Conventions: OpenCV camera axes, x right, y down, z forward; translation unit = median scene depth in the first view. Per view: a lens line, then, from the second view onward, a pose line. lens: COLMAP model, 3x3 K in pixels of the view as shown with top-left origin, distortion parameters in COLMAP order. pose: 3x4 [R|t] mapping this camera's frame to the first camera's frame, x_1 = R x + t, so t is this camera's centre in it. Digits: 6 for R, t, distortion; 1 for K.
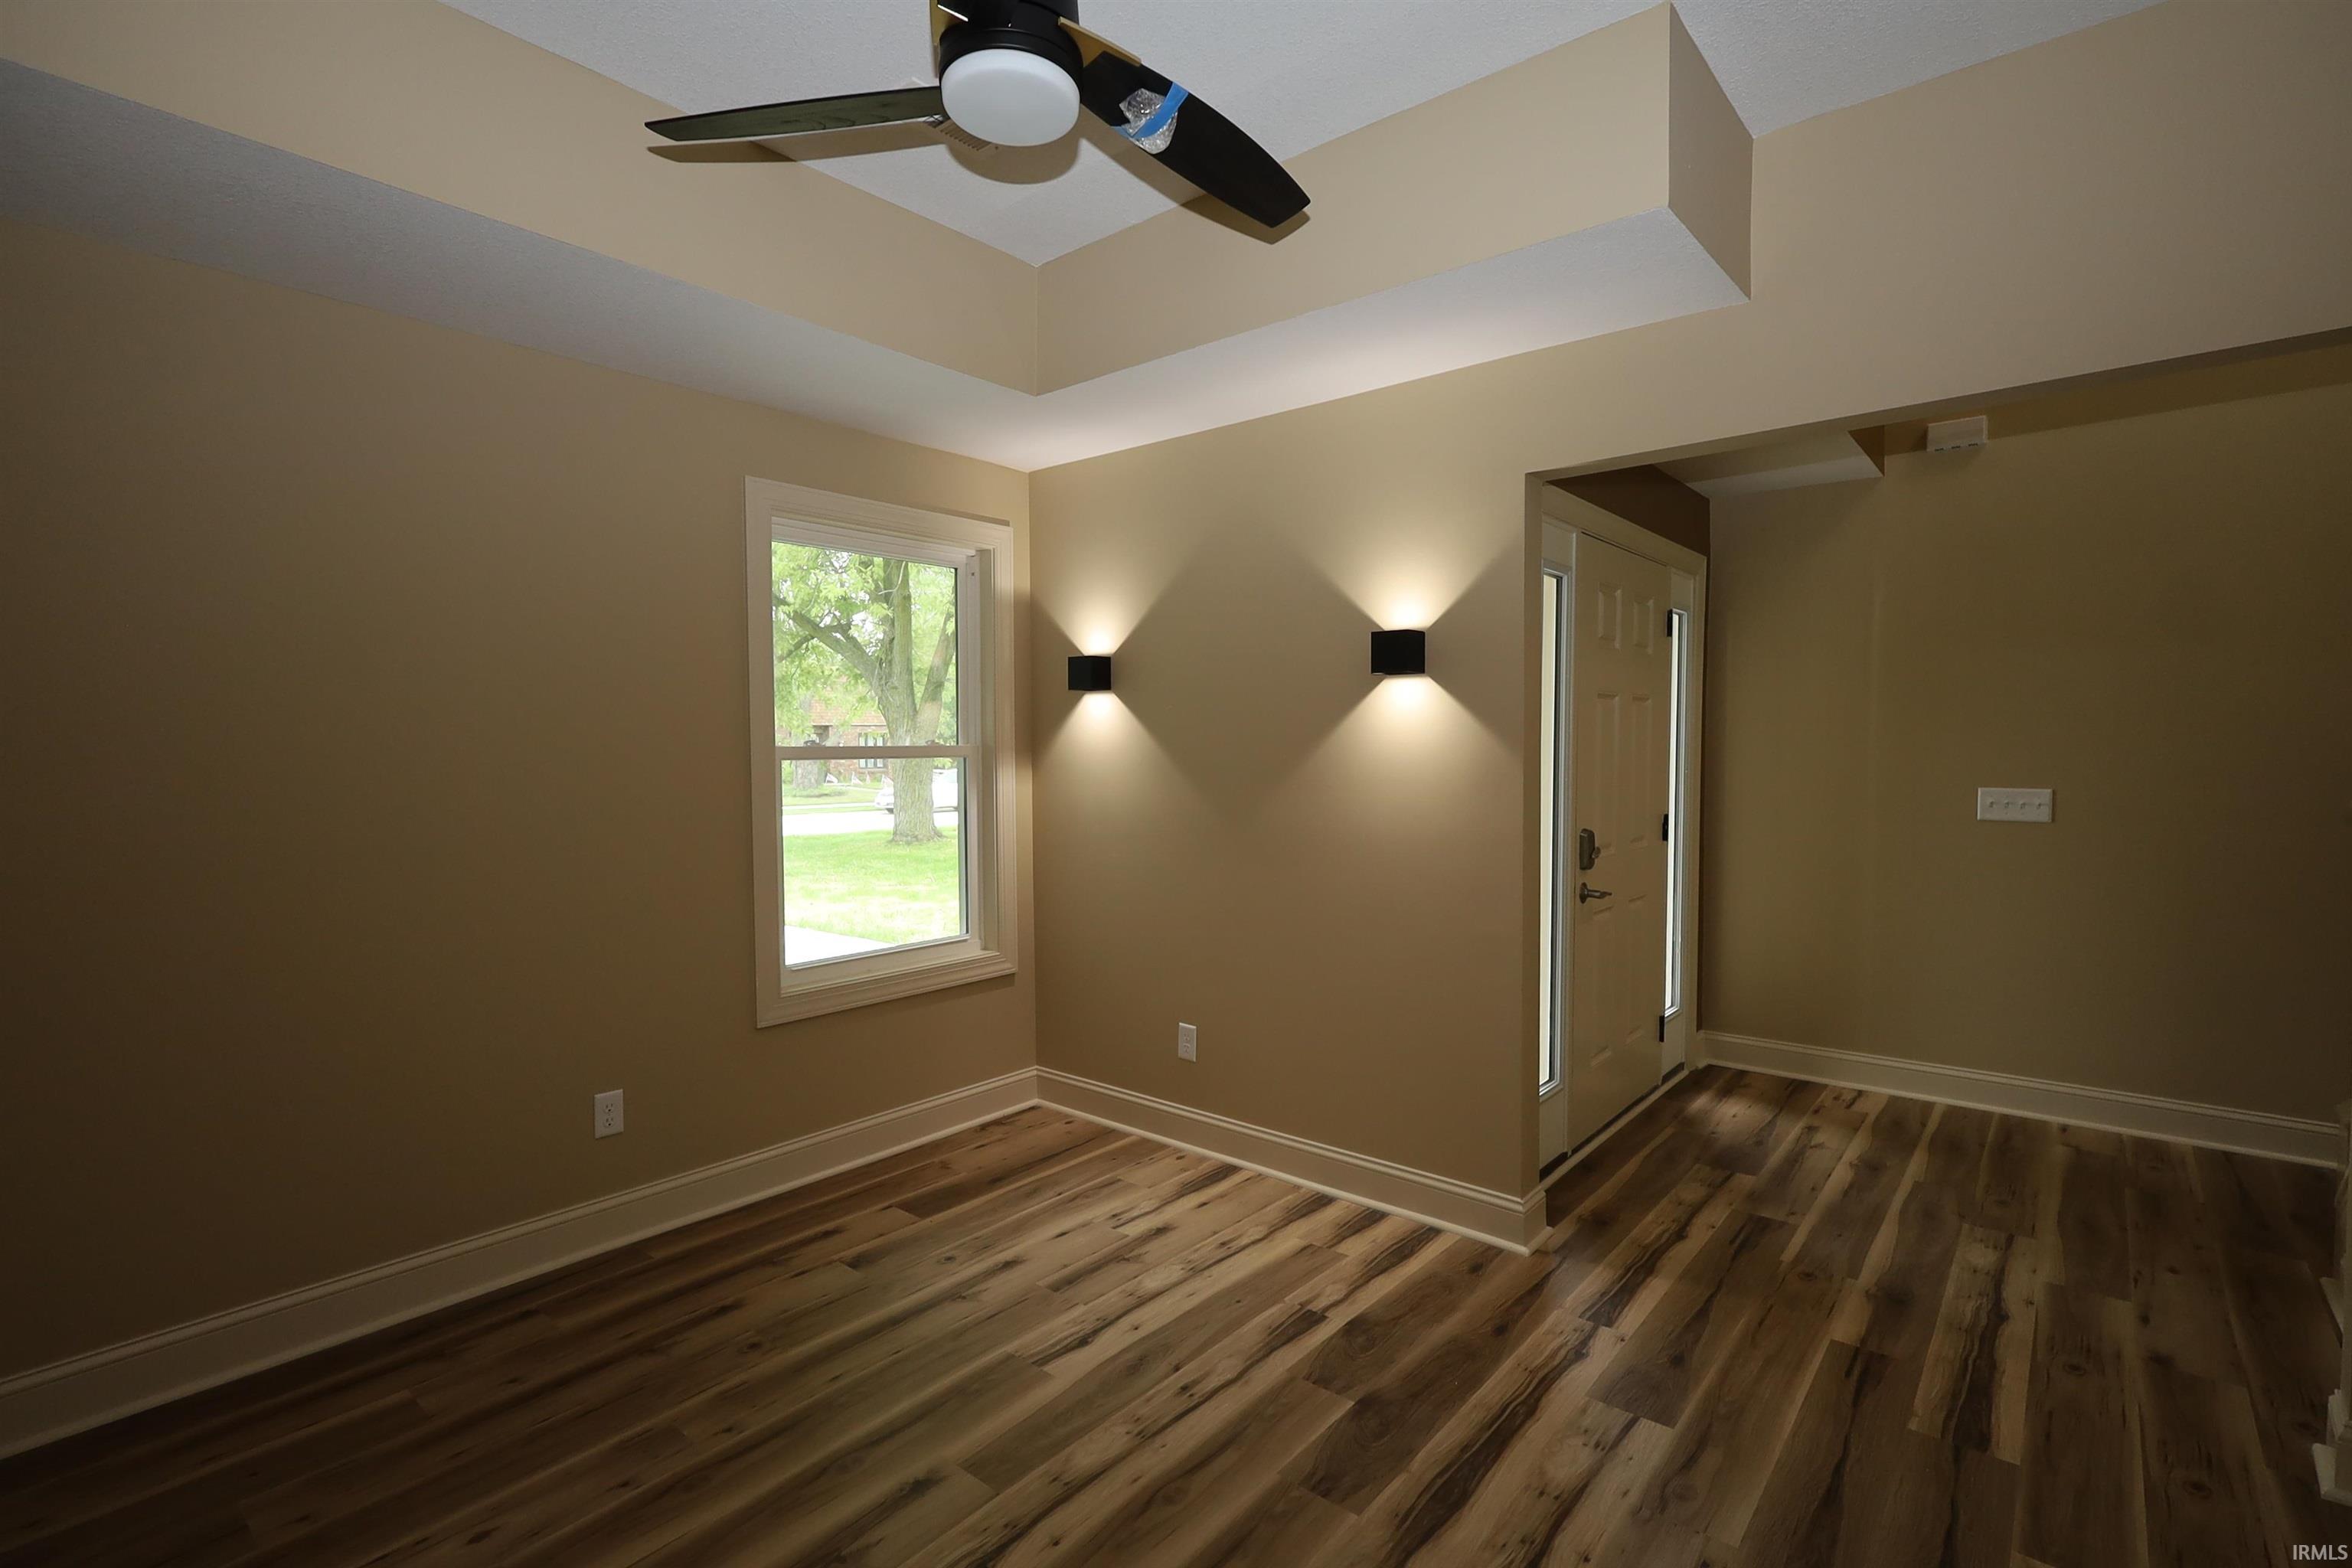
lens RADIAL K [[1087.9, 0, 1120.8], [0, 1087.9, 782.1], [0, 0, 1]] dist [-0.008261, 0.003032]
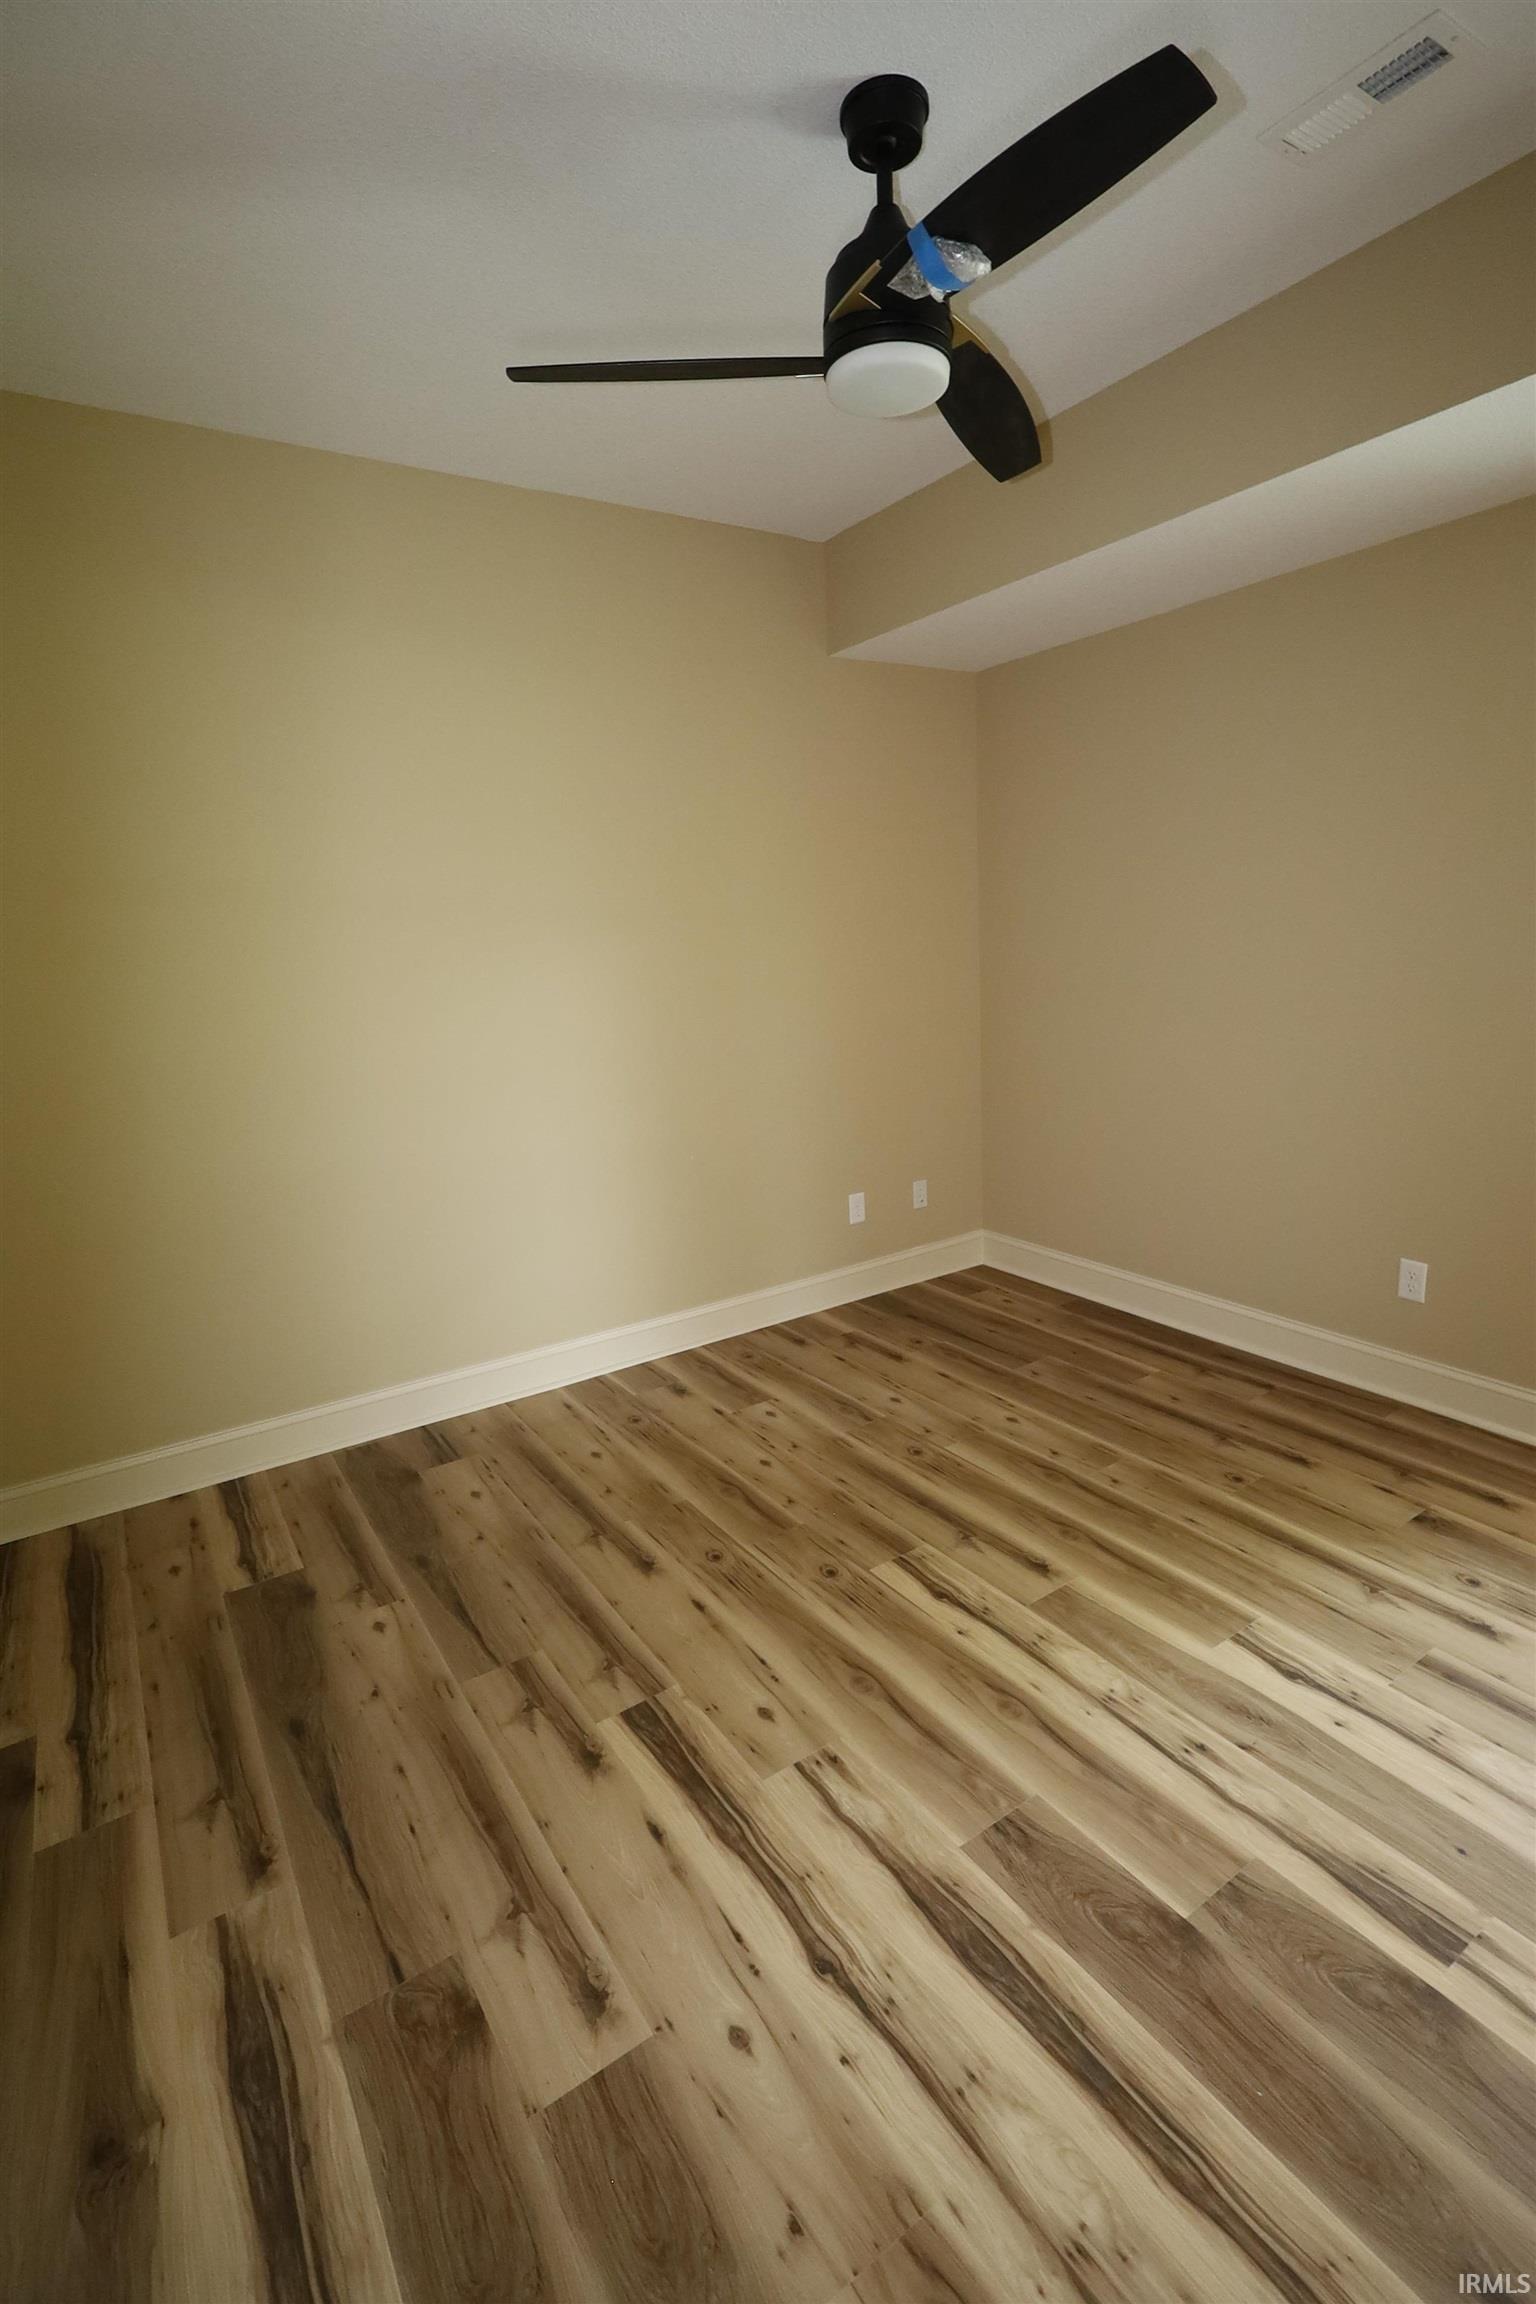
lens RADIAL K [[1065.7, 0, 763.5], [0, 1065.7, 1151.4], [0, 0, 1]] dist [-0.008261, 0.003032]
pose [[-0.254593, 0.218188, -0.942113, 0.793963], [0.017707, 0.975103, 0.221044, -0.051634], [0.966886, 0.039594, -0.252118, 0.876380]]
